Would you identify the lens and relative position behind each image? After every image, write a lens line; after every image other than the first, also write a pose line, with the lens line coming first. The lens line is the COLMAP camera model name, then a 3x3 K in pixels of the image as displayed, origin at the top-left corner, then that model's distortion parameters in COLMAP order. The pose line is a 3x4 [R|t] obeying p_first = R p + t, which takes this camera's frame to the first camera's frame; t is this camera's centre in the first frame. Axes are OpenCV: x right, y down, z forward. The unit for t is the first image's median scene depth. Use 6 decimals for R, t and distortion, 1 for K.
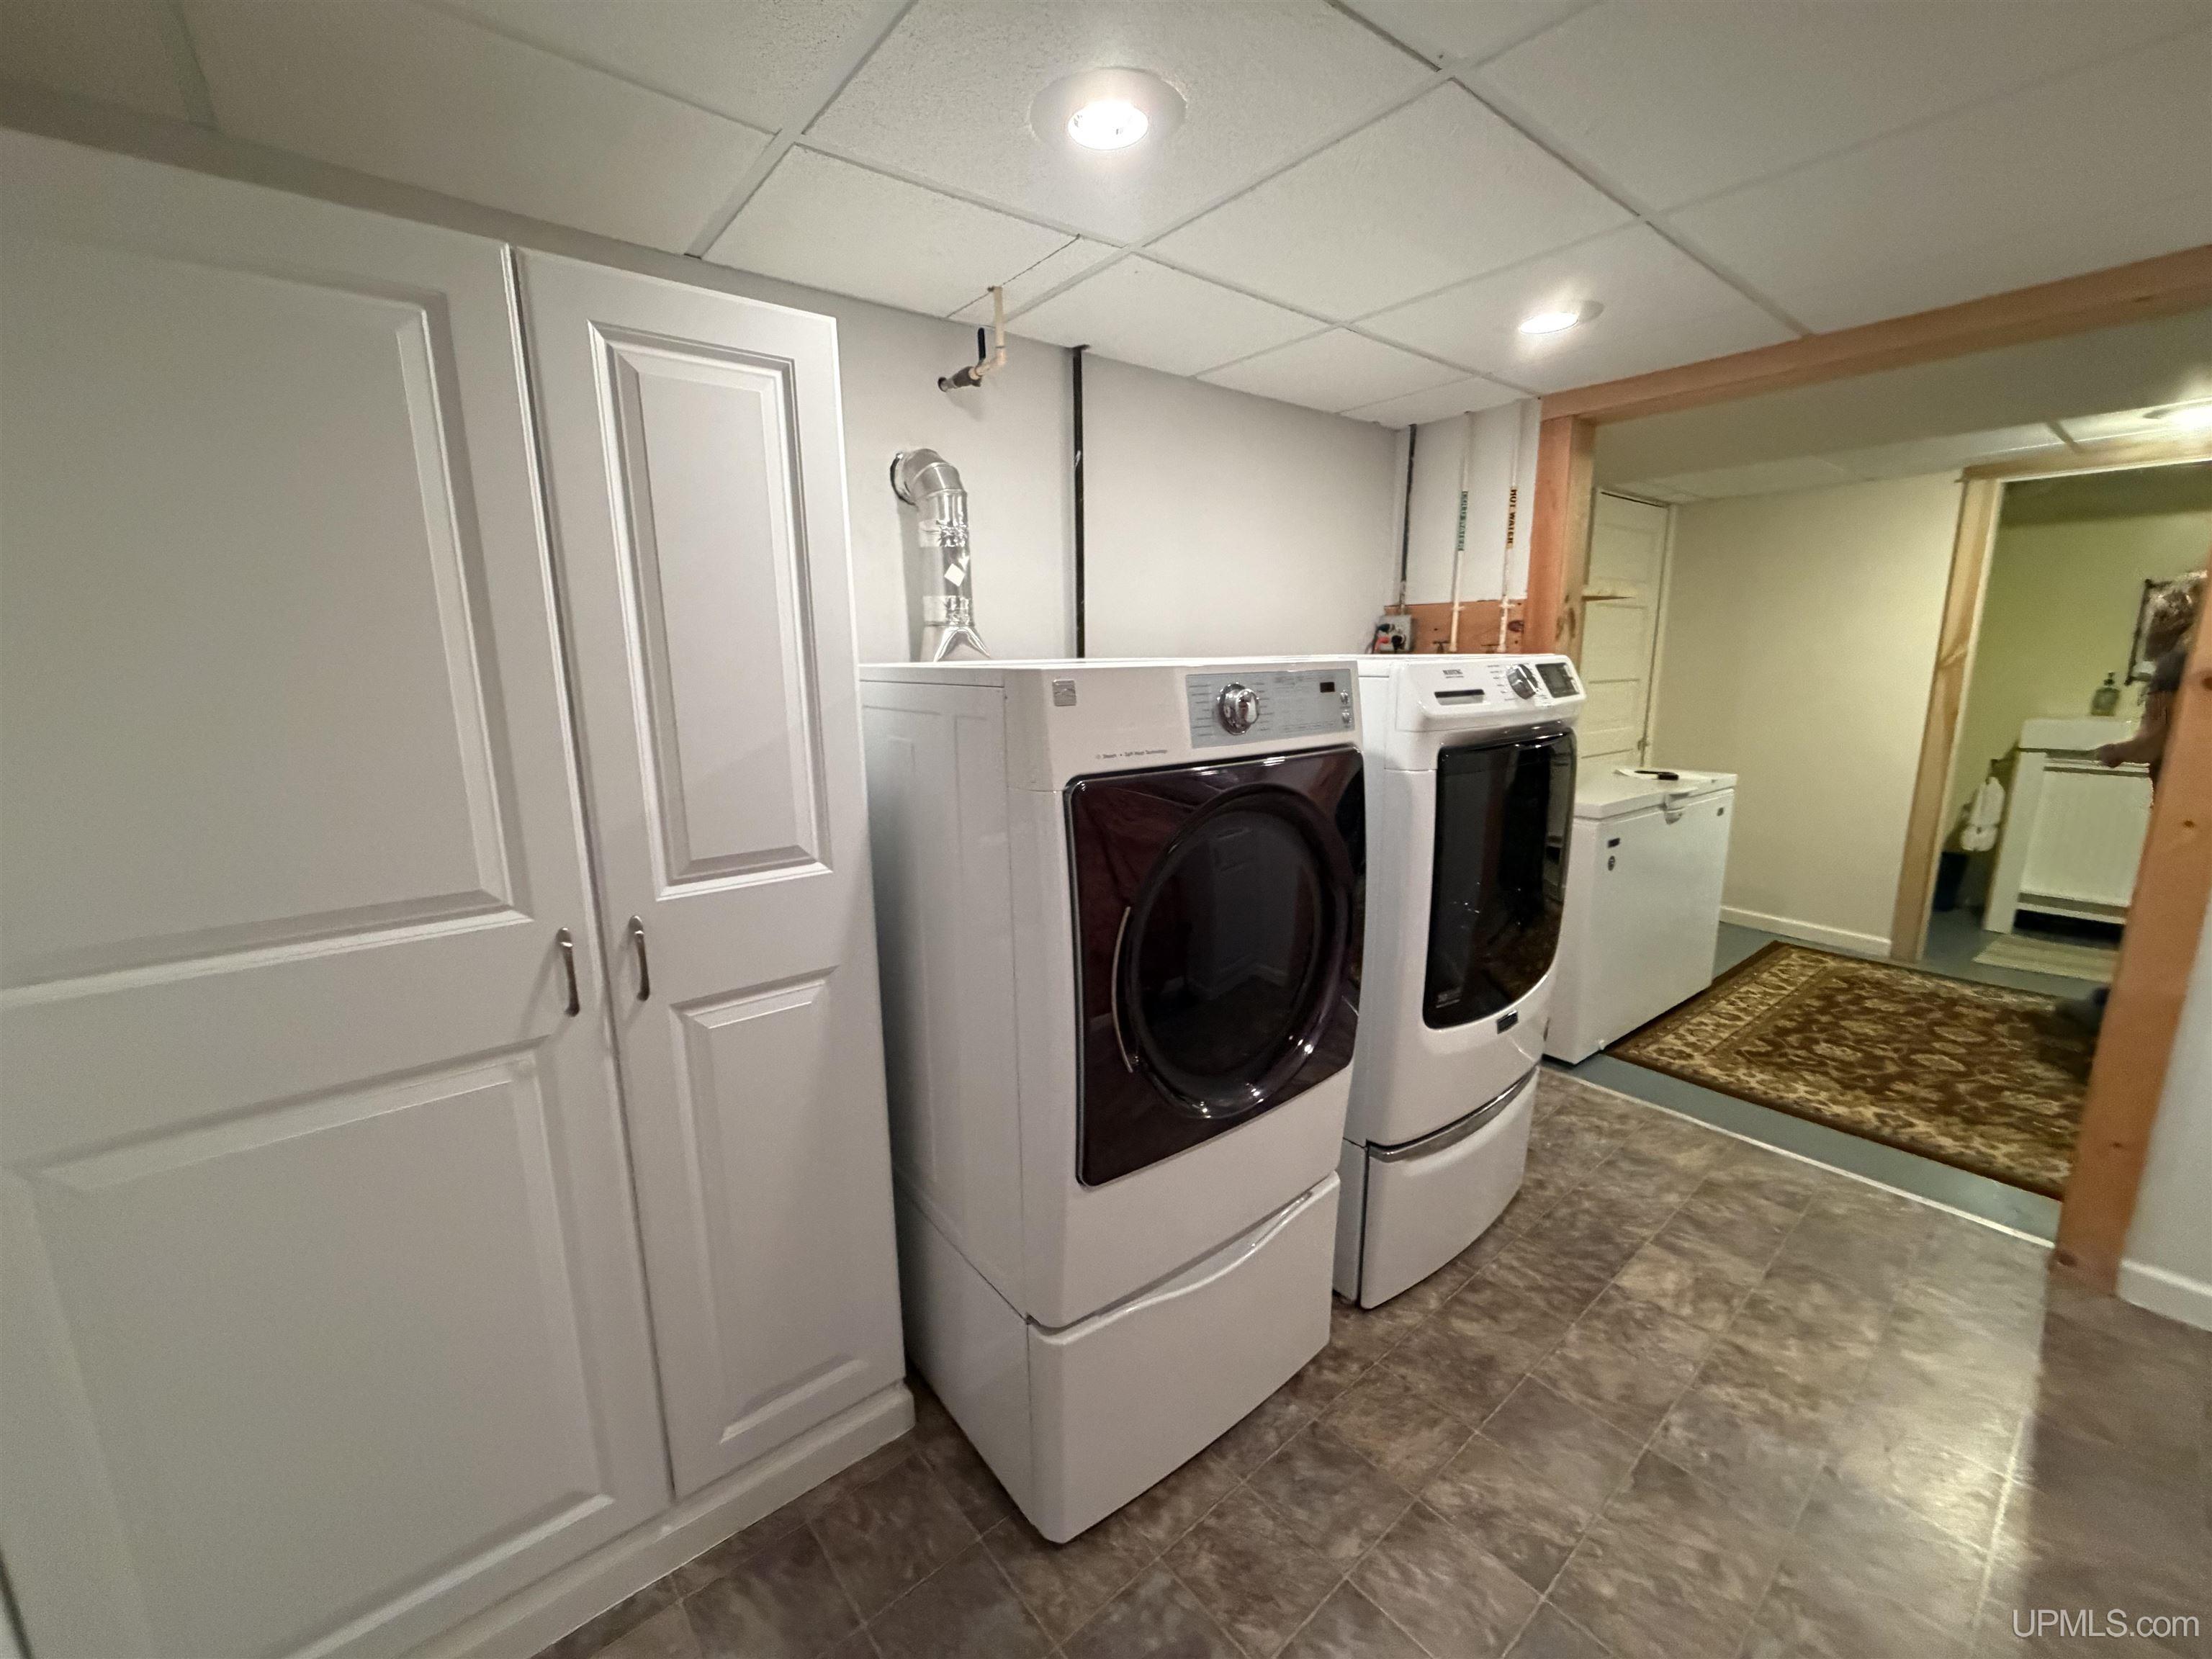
lens RADIAL K [[882.6, 0, 1097.9], [0, 882.6, 824.0], [0, 0, 1]] dist [-0.001304, -0.000137]
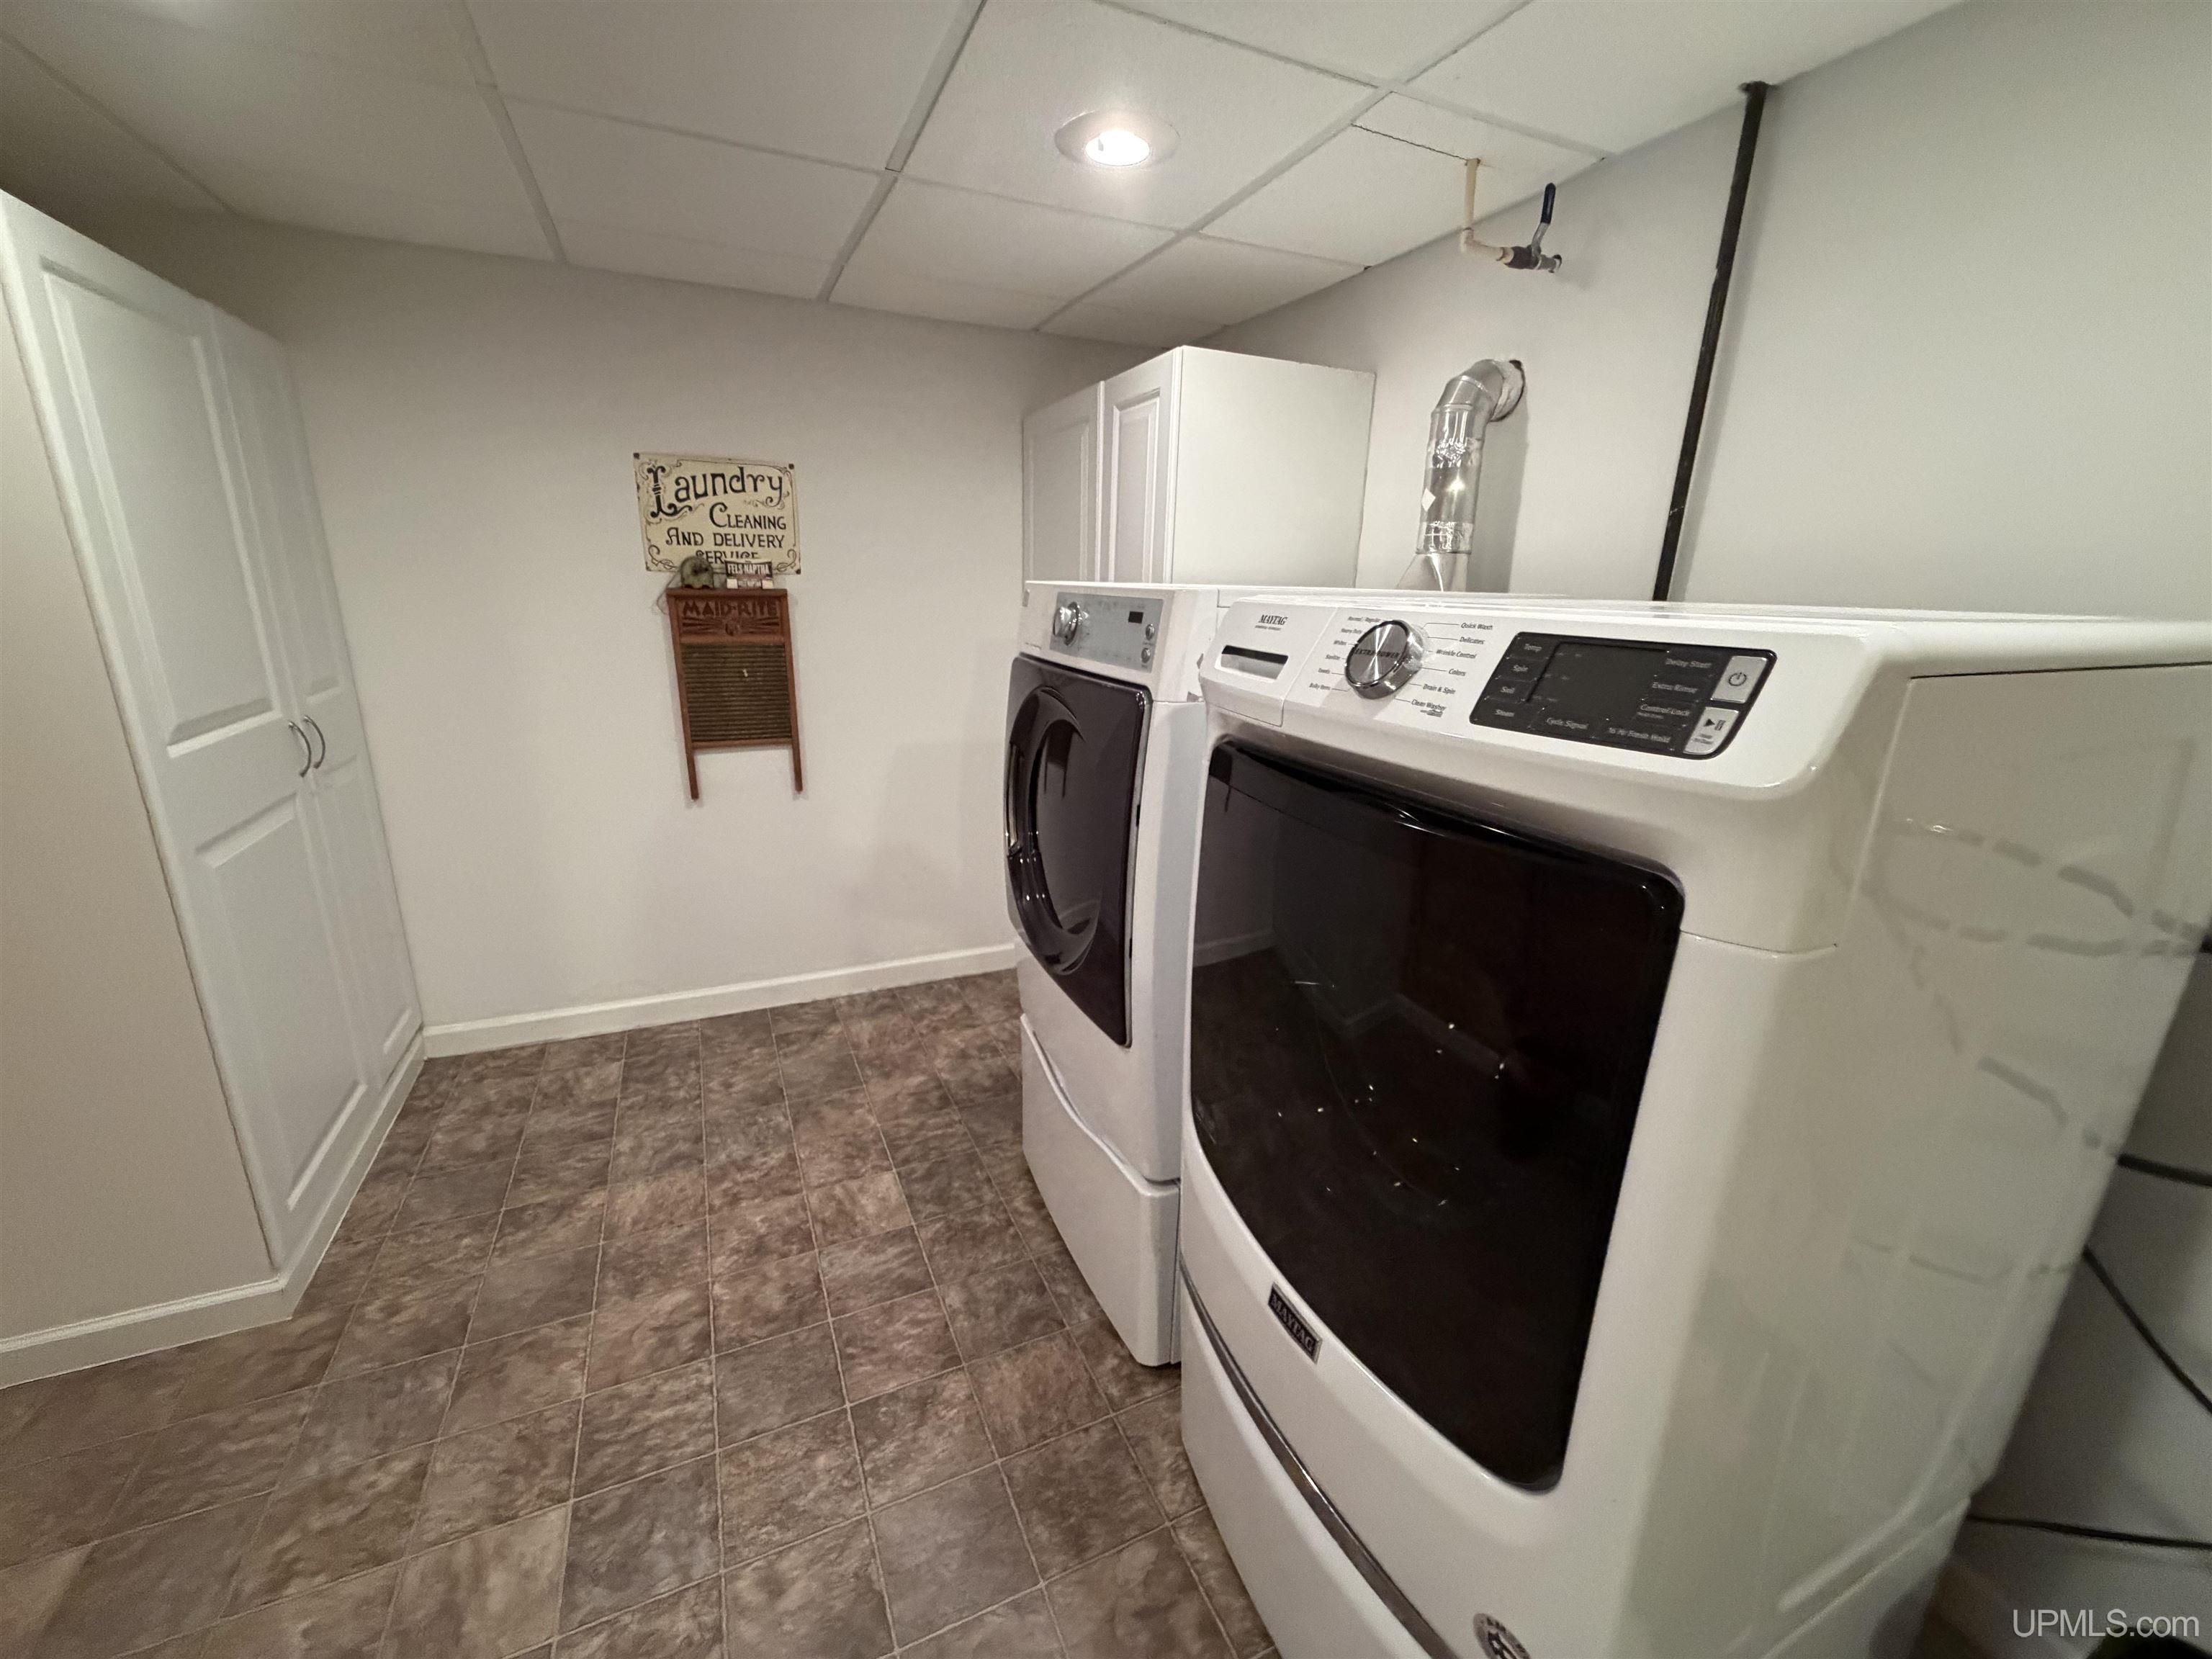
lens RADIAL K [[882.6, 0, 1101.6], [0, 882.6, 828.5], [0, 0, 1]] dist [-0.001304, -0.000137]
pose [[-0.256723, 0.270513, -0.927856, 1.183918], [-0.208548, 0.921910, 0.326482, -0.246376], [0.943717, 0.277318, -0.180260, 1.205642]]
